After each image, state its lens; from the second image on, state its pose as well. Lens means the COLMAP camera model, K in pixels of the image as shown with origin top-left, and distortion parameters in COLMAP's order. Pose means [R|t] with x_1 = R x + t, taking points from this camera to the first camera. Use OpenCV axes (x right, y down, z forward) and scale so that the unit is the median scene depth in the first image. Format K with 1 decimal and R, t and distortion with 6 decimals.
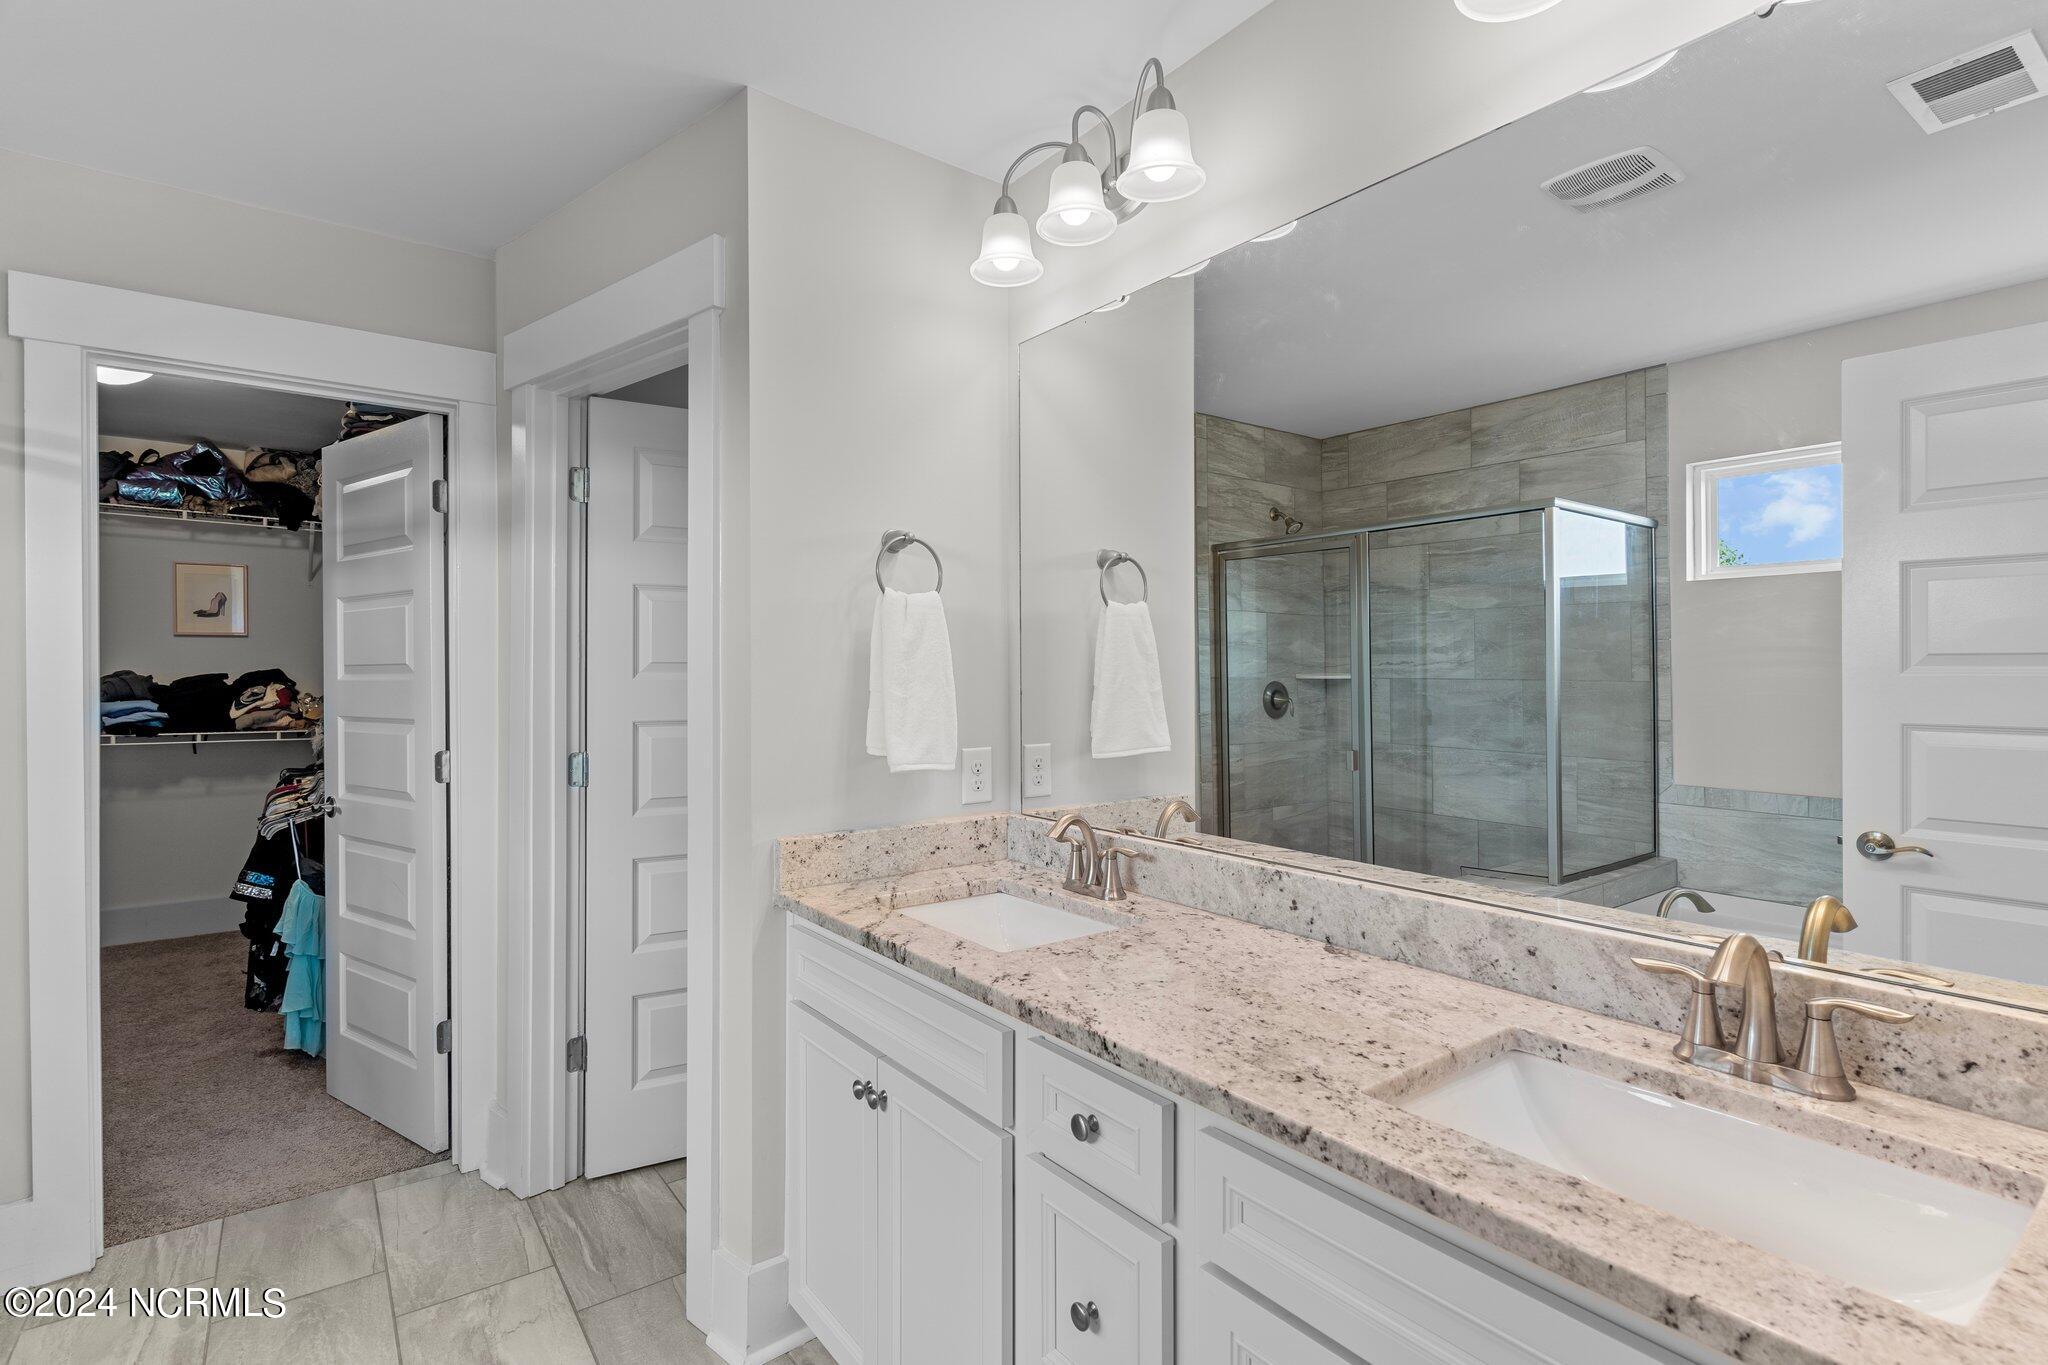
lens RADIAL K [[987.9, 0, 1025.6], [0, 987.9, 660.7], [0, 0, 1]] dist [0.001353, 0.000290]
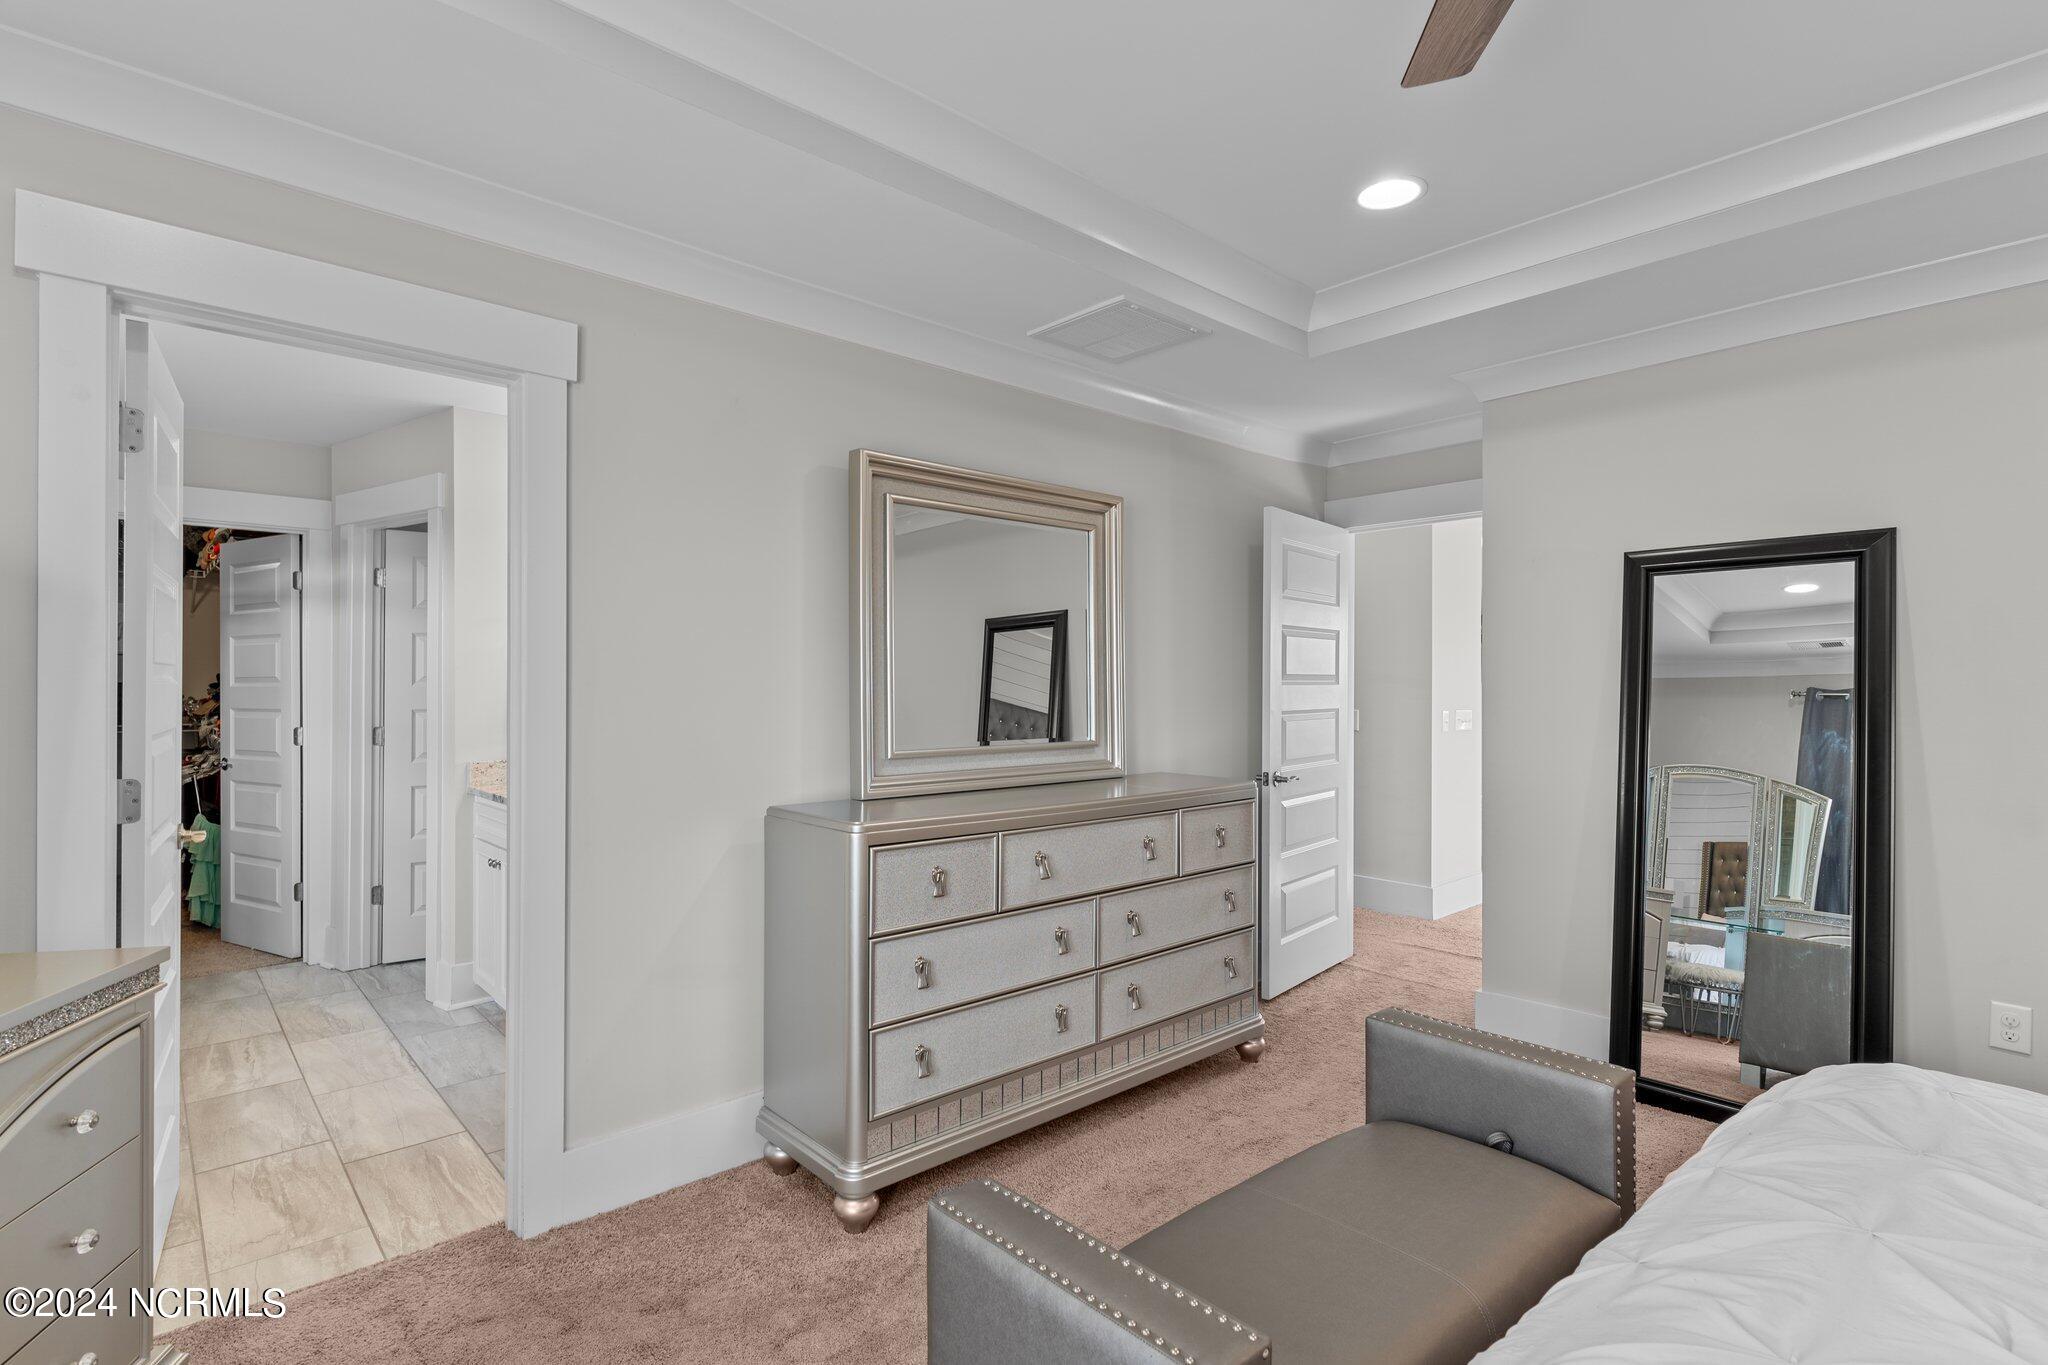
lens RADIAL K [[996.3, 0, 1024.0], [0, 996.3, 682.5], [0, 0, 1]] dist [0.001097, 0.000367]
pose [[0.995131, 0.006649, 0.098339, 0.530553], [-0.006995, 0.999970, 0.003179, -0.001610], [-0.098315, -0.003851, 0.995148, -0.909748]]
